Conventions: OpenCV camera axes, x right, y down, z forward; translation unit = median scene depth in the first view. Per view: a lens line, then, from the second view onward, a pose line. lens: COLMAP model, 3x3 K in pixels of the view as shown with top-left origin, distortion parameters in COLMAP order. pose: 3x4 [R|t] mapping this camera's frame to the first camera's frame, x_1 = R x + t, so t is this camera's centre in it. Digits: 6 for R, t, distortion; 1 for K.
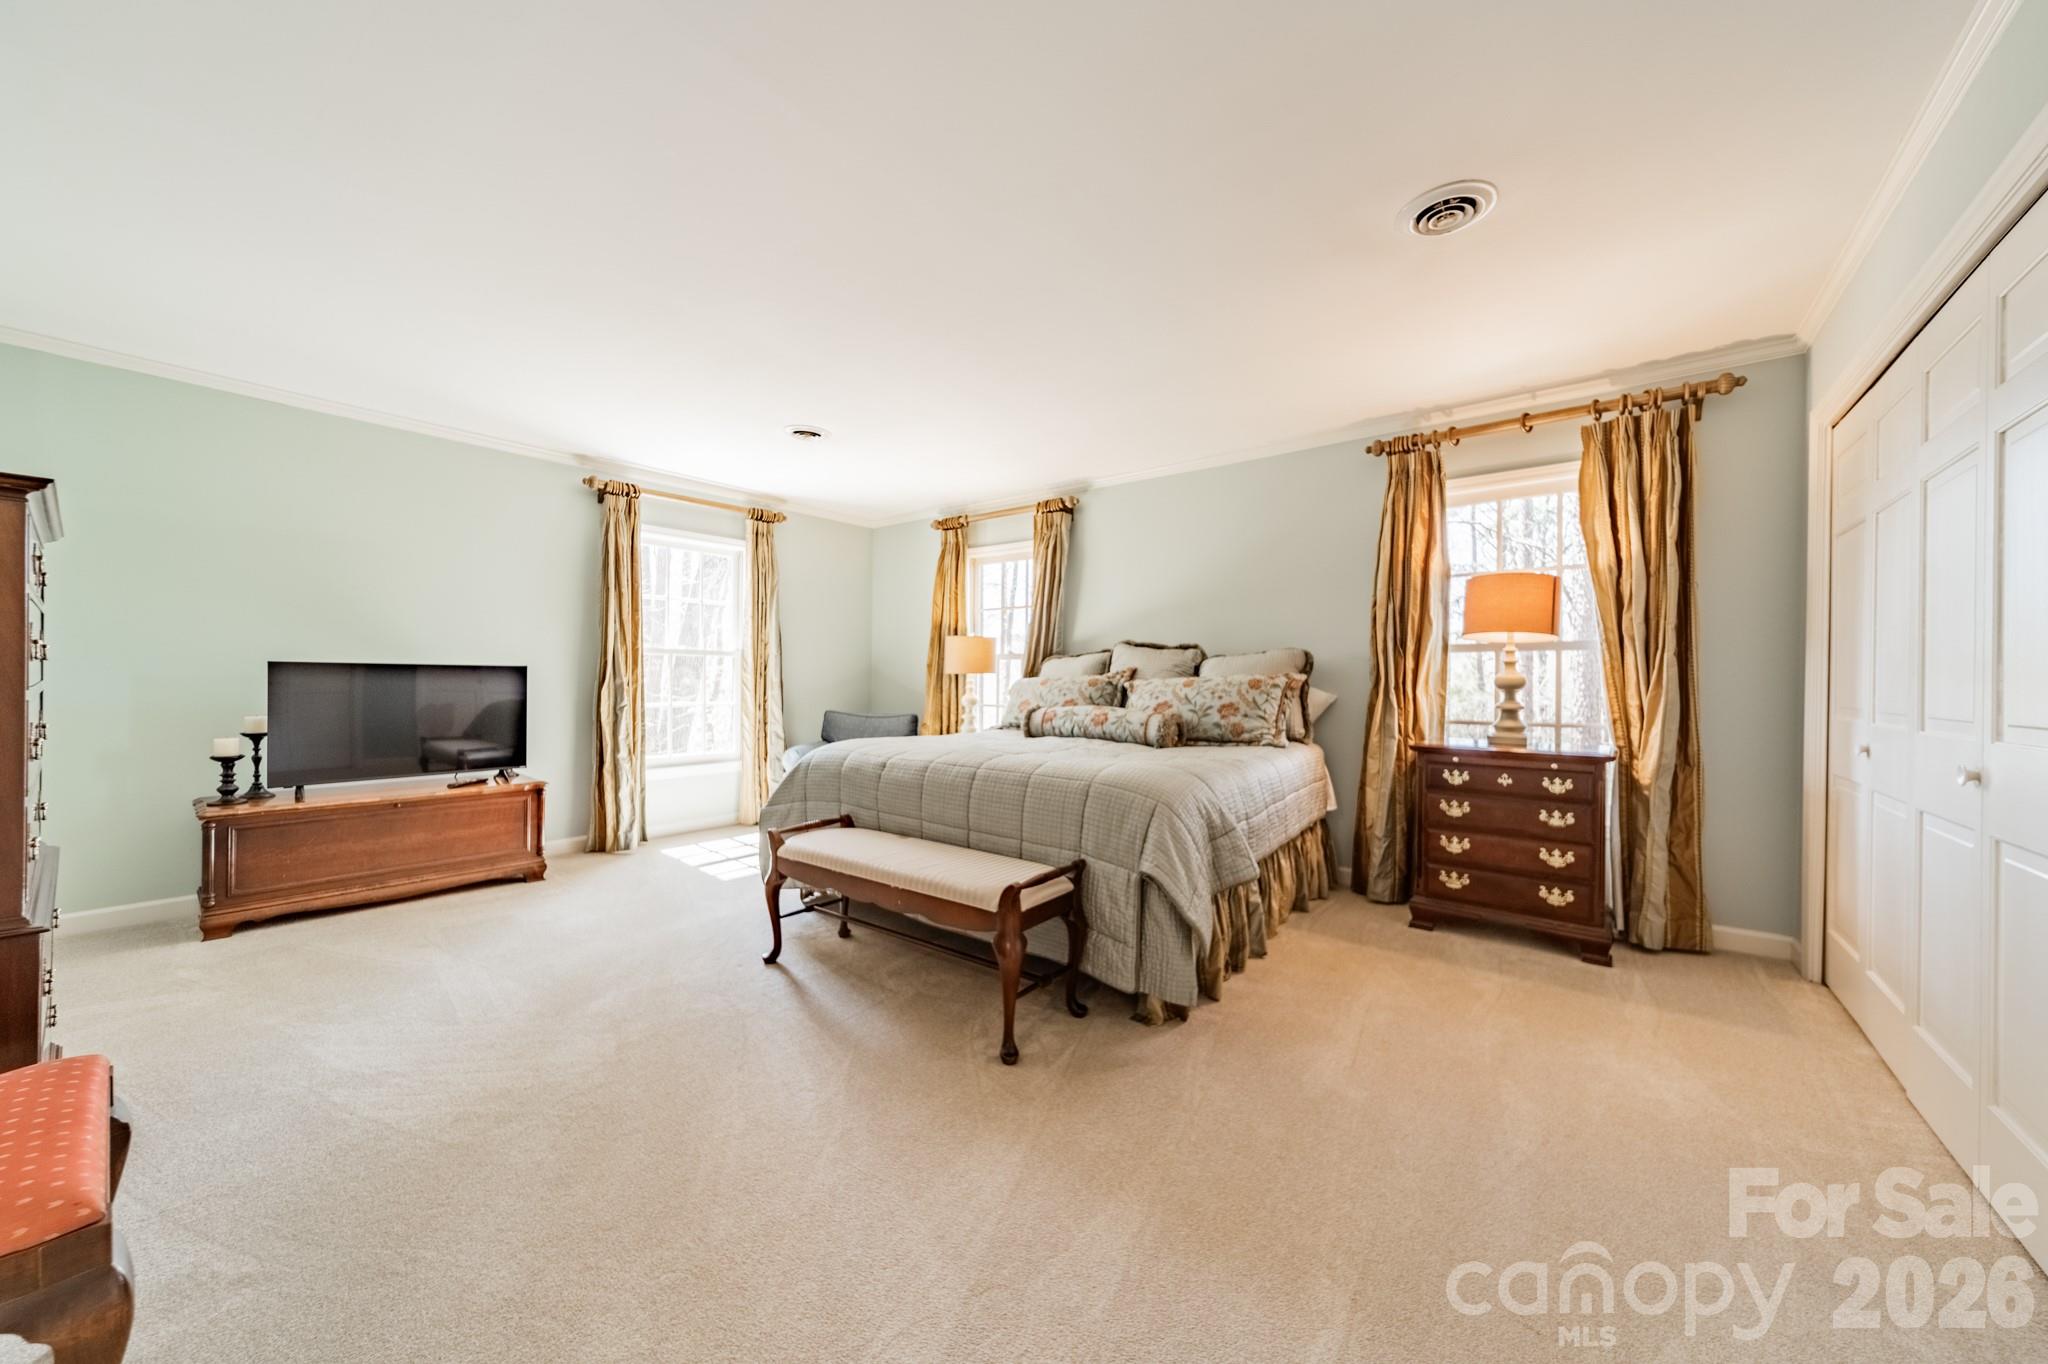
lens RADIAL K [[720.2, 0, 1031.9], [0, 720.2, 677.5], [0, 0, 1]] dist [0.001014, -0.000157]
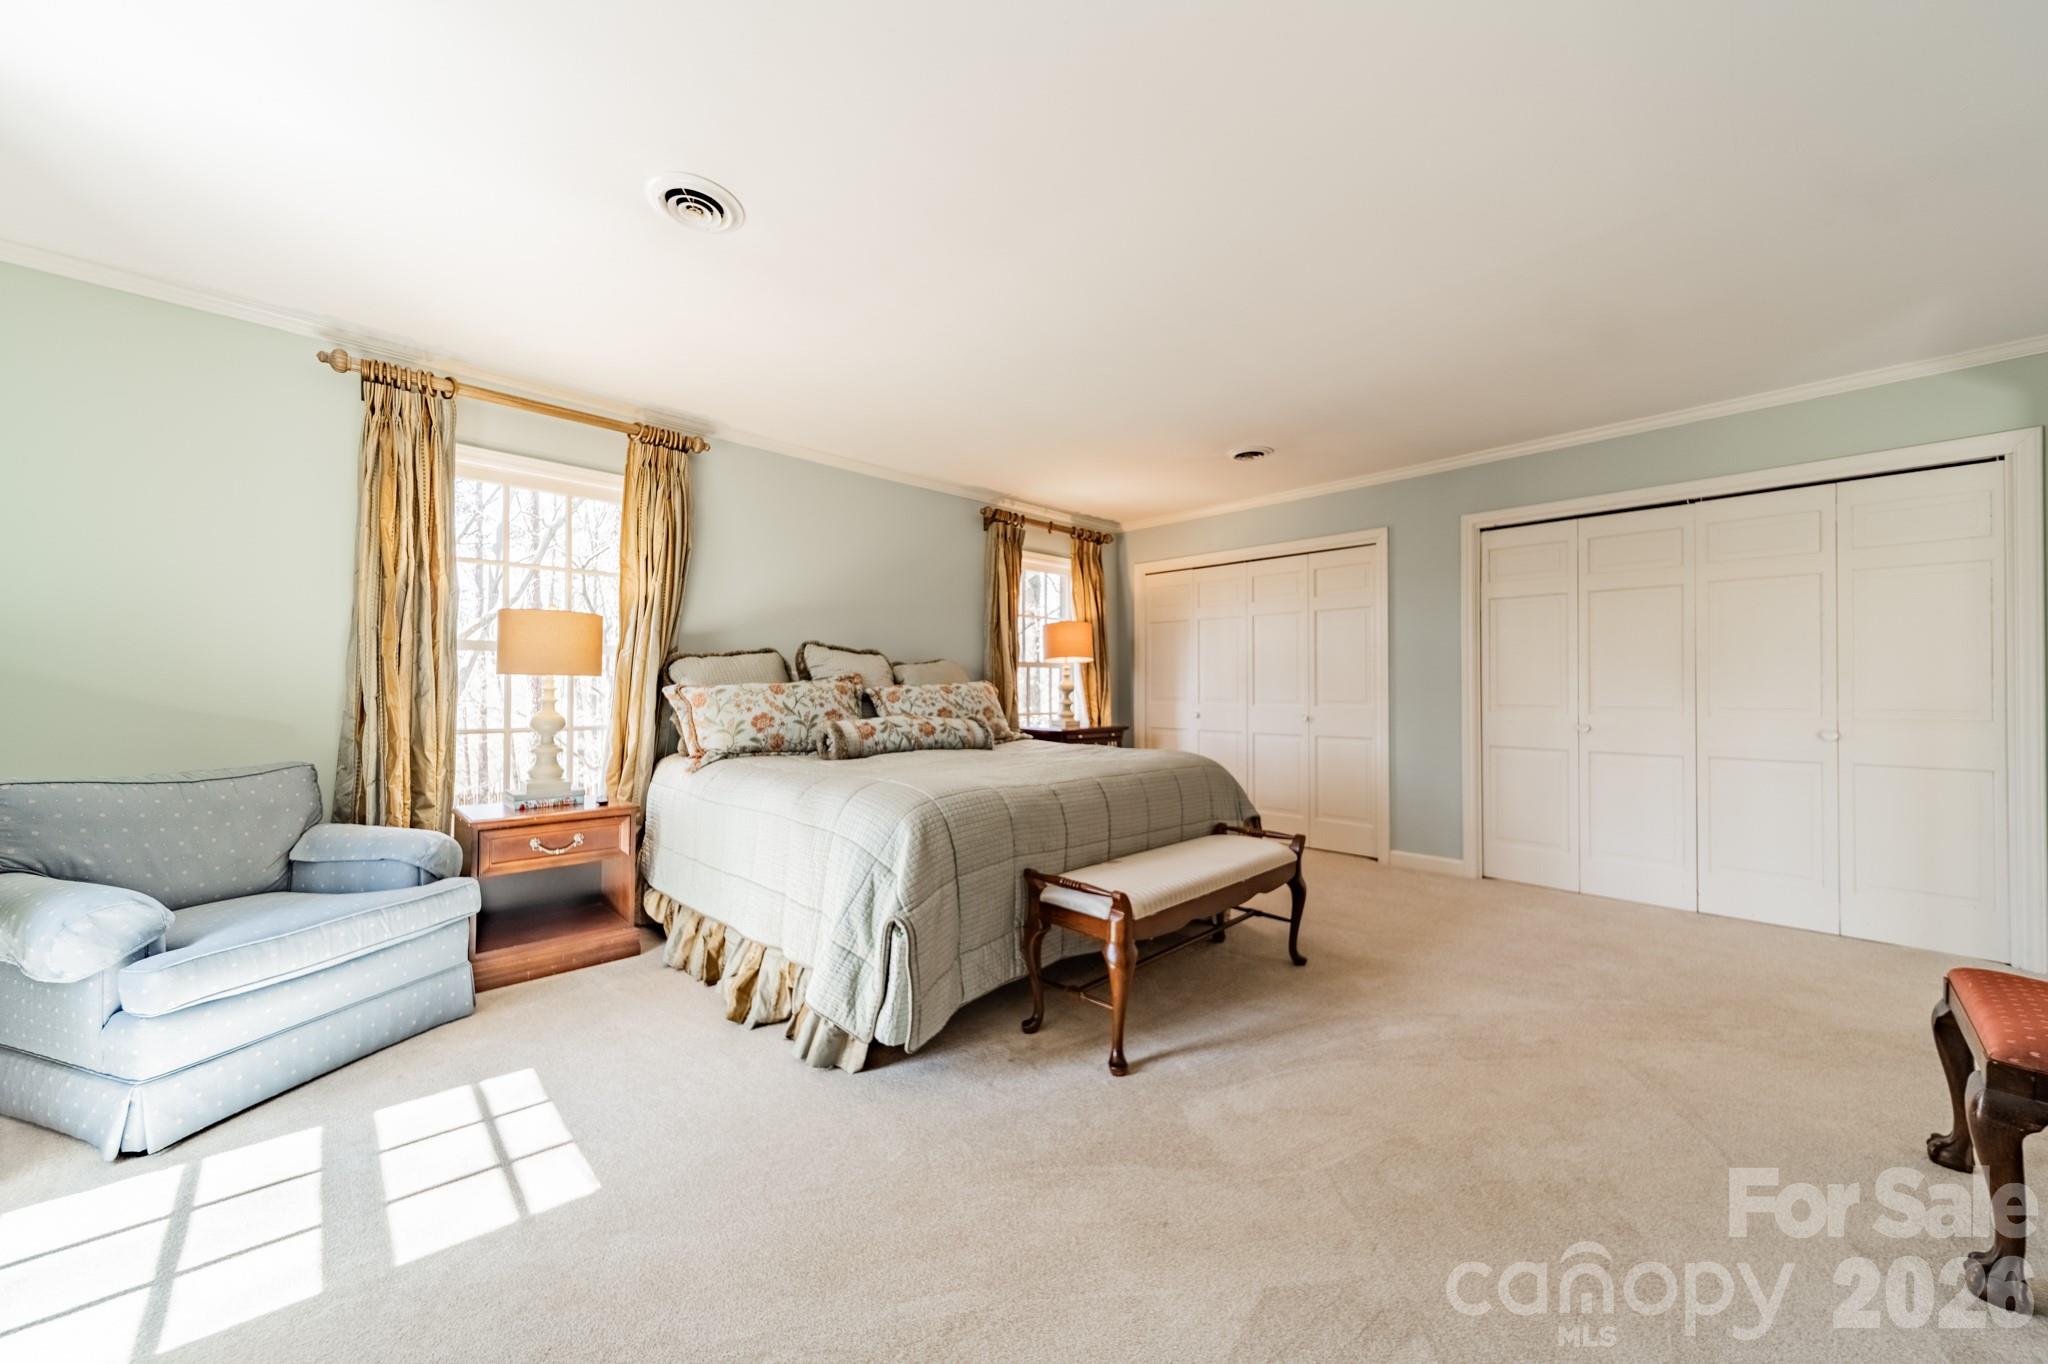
lens RADIAL K [[720.2, 0, 1030.2], [0, 720.2, 686.6], [0, 0, 1]] dist [0.001014, -0.000157]
pose [[0.135038, -0.002841, 0.990836, -0.853373], [-0.002324, 0.999992, 0.003184, -0.000837], [-0.990838, -0.002733, 0.135030, 0.770246]]
